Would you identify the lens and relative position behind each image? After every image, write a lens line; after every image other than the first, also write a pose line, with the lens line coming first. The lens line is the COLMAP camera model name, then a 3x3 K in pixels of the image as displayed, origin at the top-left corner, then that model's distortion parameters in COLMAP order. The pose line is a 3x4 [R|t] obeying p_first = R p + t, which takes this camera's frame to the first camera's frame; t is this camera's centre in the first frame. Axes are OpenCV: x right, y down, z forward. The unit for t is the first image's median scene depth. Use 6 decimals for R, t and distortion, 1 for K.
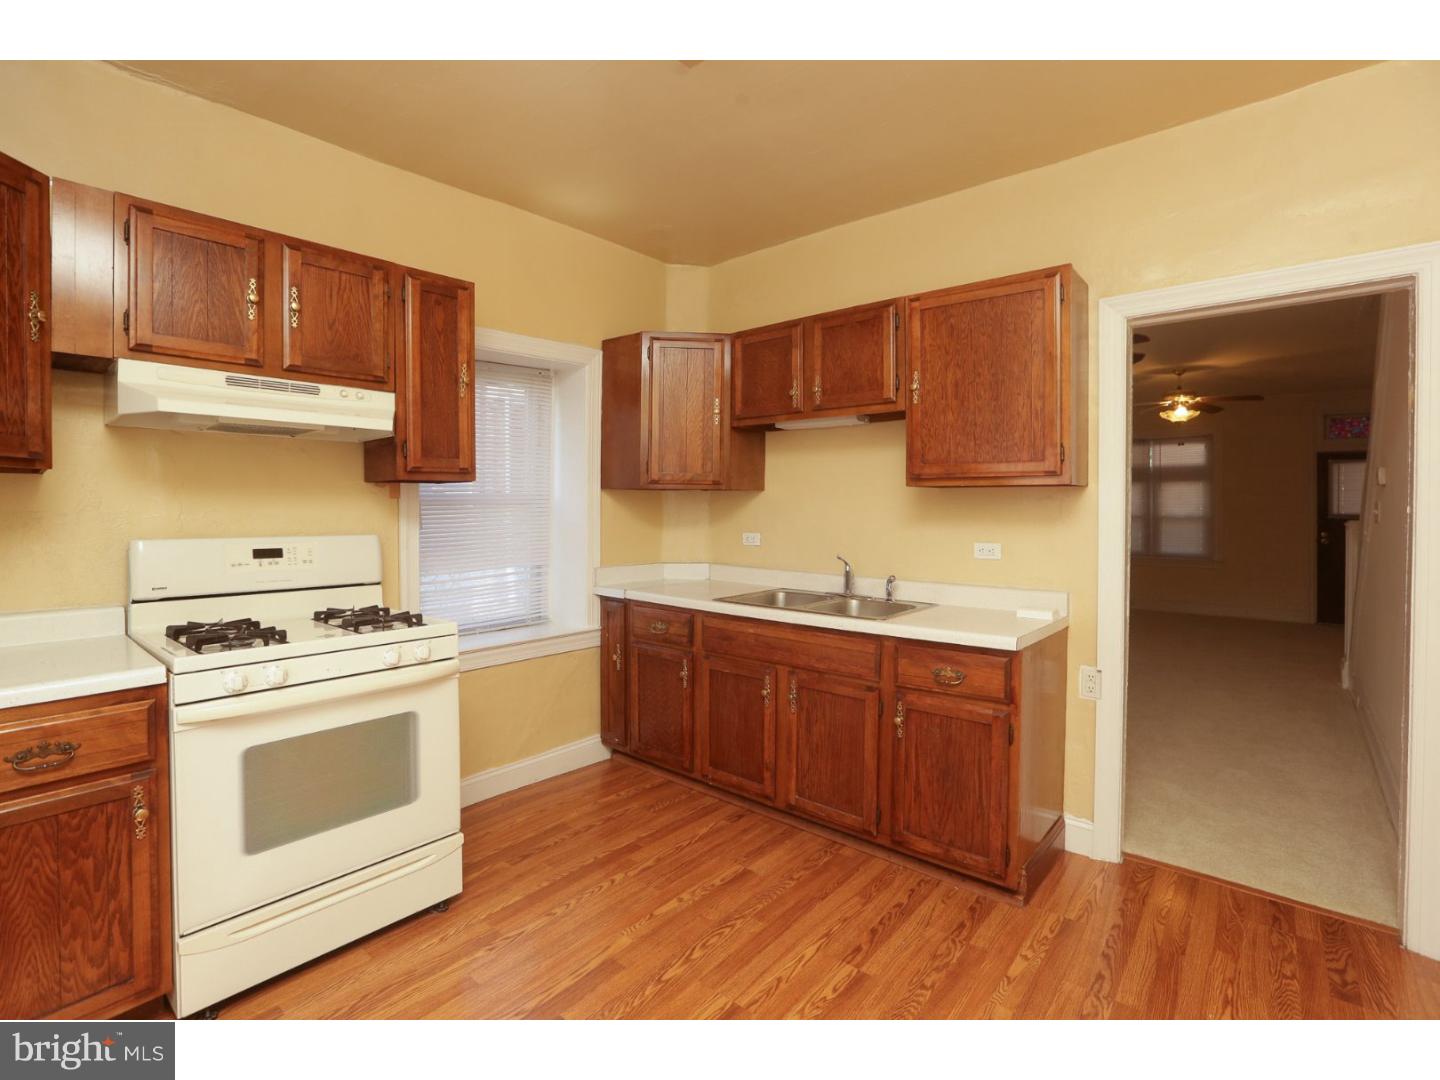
lens RADIAL K [[686.0, 0, 736.0], [0, 686.0, 515.6], [0, 0, 1]] dist [-0.001632, 0.000374]
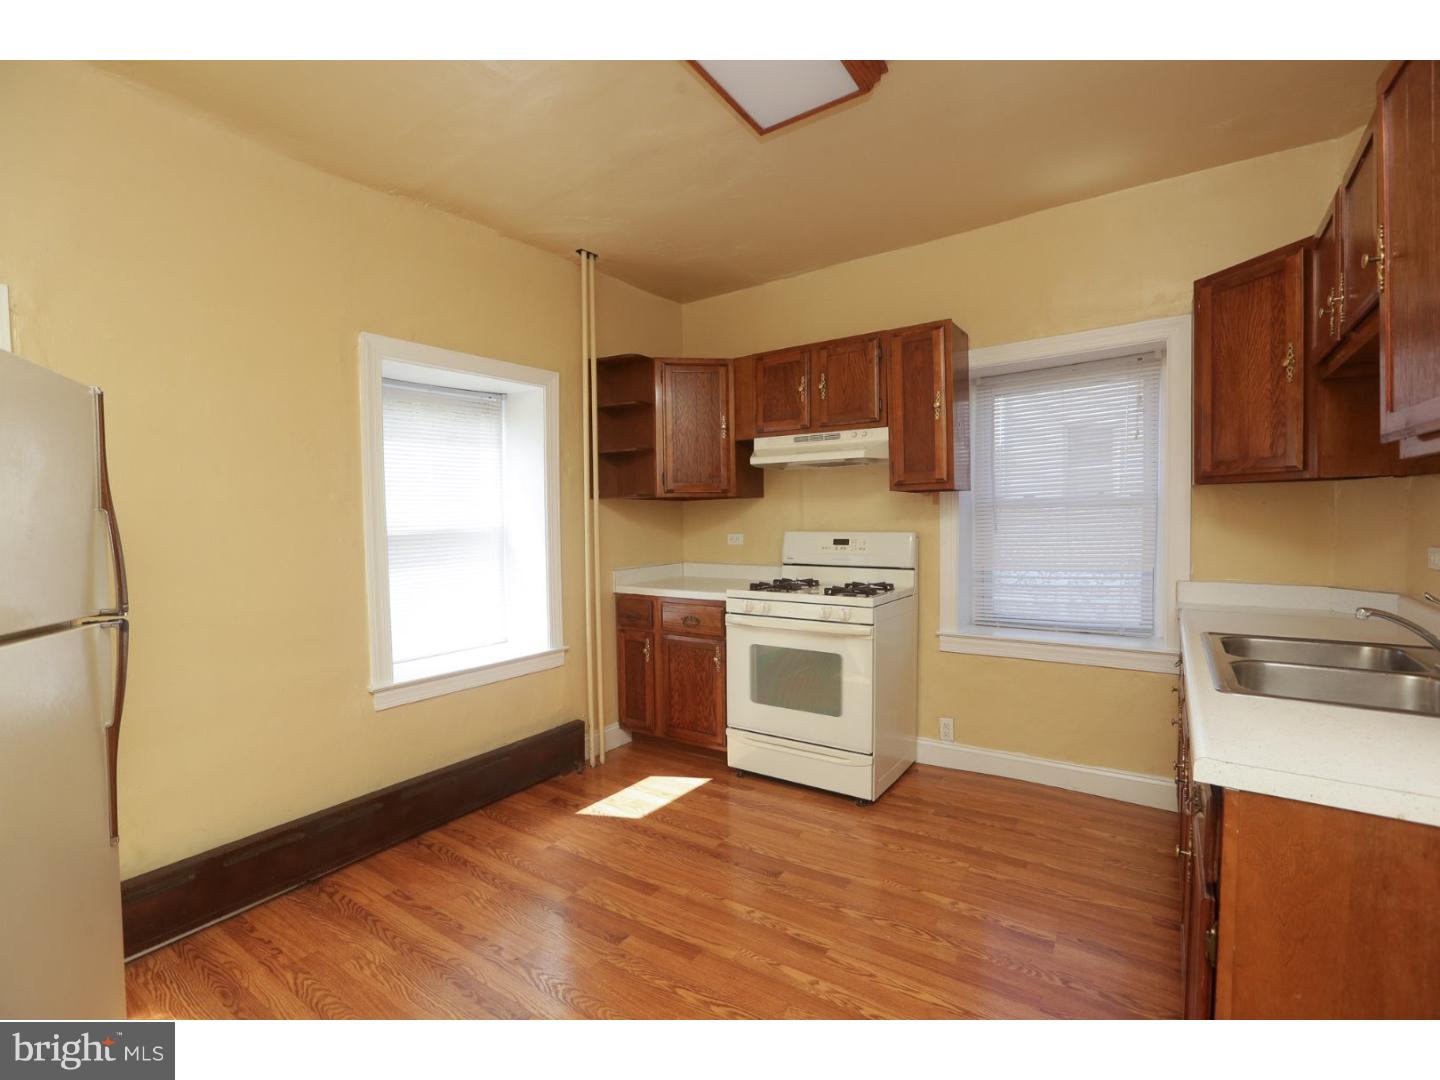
lens RADIAL K [[686.0, 0, 731.4], [0, 686.0, 542.6], [0, 0, 1]] dist [-0.001632, 0.000374]
pose [[0.111273, 0.039466, -0.993006, 0.886728], [0.002440, 0.999197, 0.039985, -0.007326], [0.993787, -0.006872, 0.111087, 0.589203]]
